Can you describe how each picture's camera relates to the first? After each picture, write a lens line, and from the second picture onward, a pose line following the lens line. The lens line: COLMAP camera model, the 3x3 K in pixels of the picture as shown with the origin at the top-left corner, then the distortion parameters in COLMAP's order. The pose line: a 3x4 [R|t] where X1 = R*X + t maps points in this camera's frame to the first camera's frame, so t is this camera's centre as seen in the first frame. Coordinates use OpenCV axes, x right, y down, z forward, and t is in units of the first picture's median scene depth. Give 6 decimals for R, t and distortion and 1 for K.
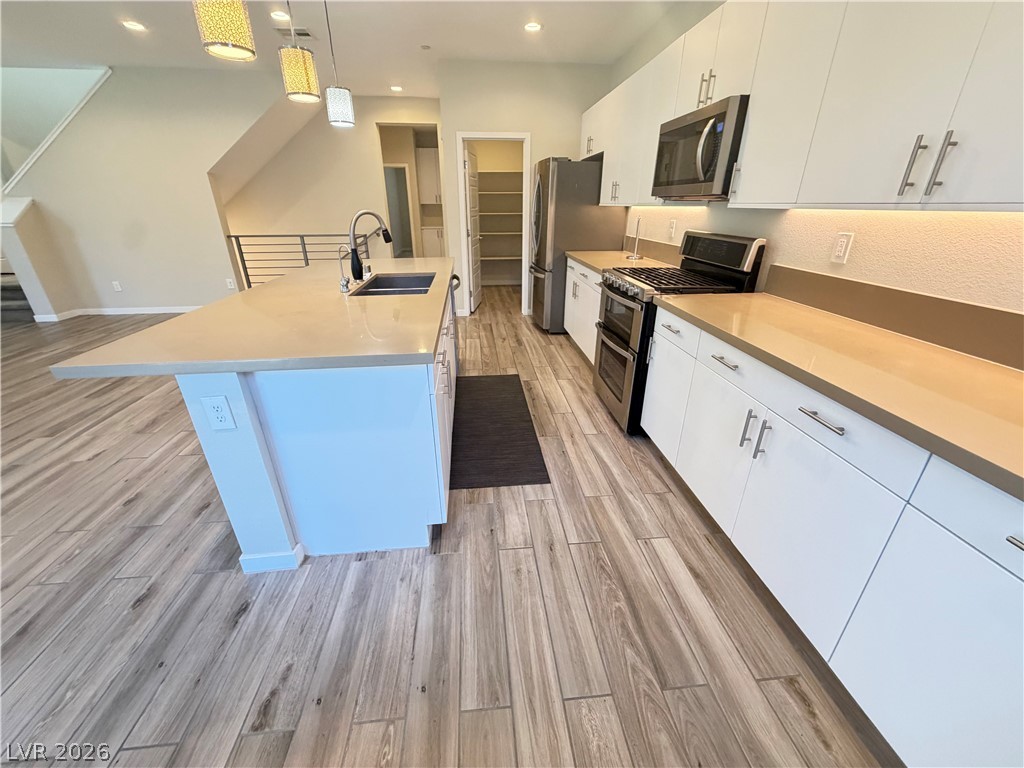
lens RADIAL K [[407.5, 0, 510.8], [0, 407.5, 384.9], [0, 0, 1]] dist [-0.000215, 0.000313]
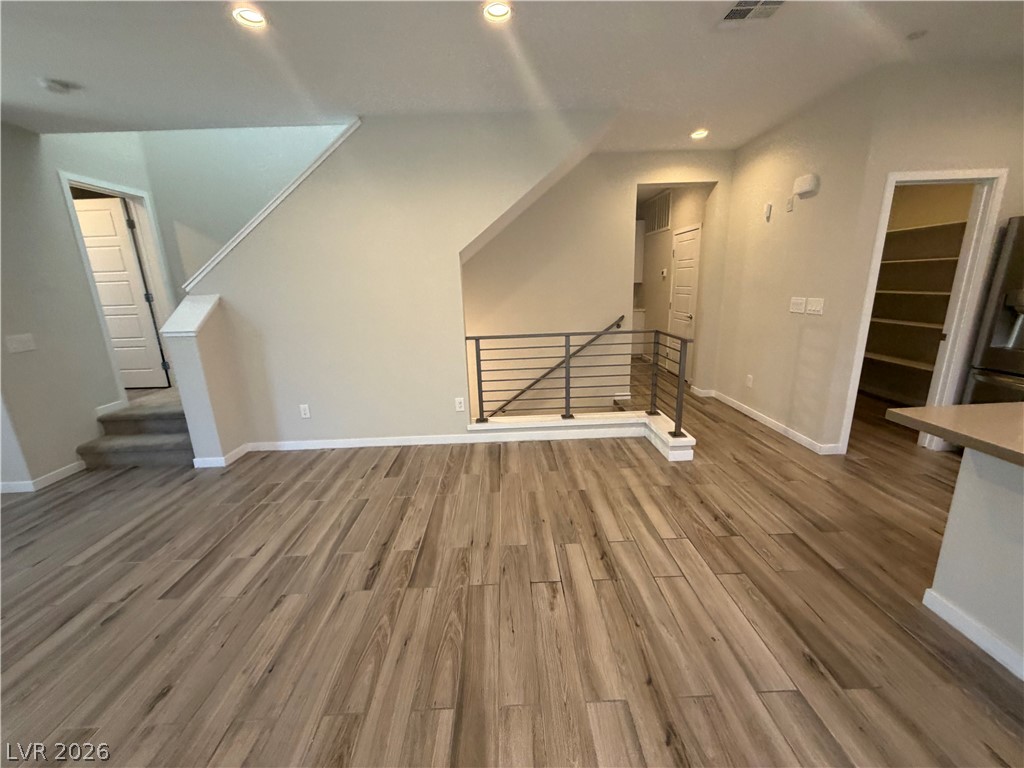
lens RADIAL K [[407.5, 0, 510.9], [0, 407.5, 384.2], [0, 0, 1]] dist [-0.000215, 0.000313]
pose [[0.996623, -0.013789, -0.080950, -1.067287], [-0.000129, 0.985537, -0.169461, -0.322917], [0.082116, 0.168899, 0.982207, 0.644587]]
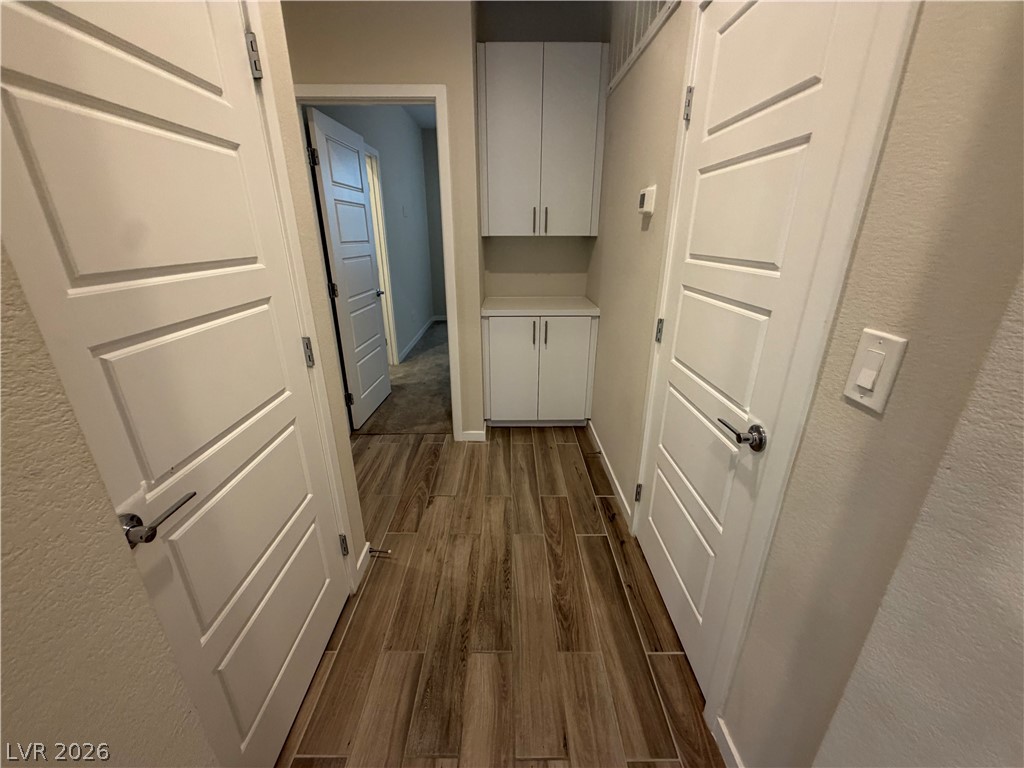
lens RADIAL K [[407.5, 0, 517.3], [0, 407.5, 388.2], [0, 0, 1]] dist [-0.000215, 0.000313]
pose [[0.997151, 0.032703, -0.067979, -0.539689], [-0.036473, 0.997821, -0.054975, -0.992253], [0.066033, 0.057297, 0.996171, 2.221845]]
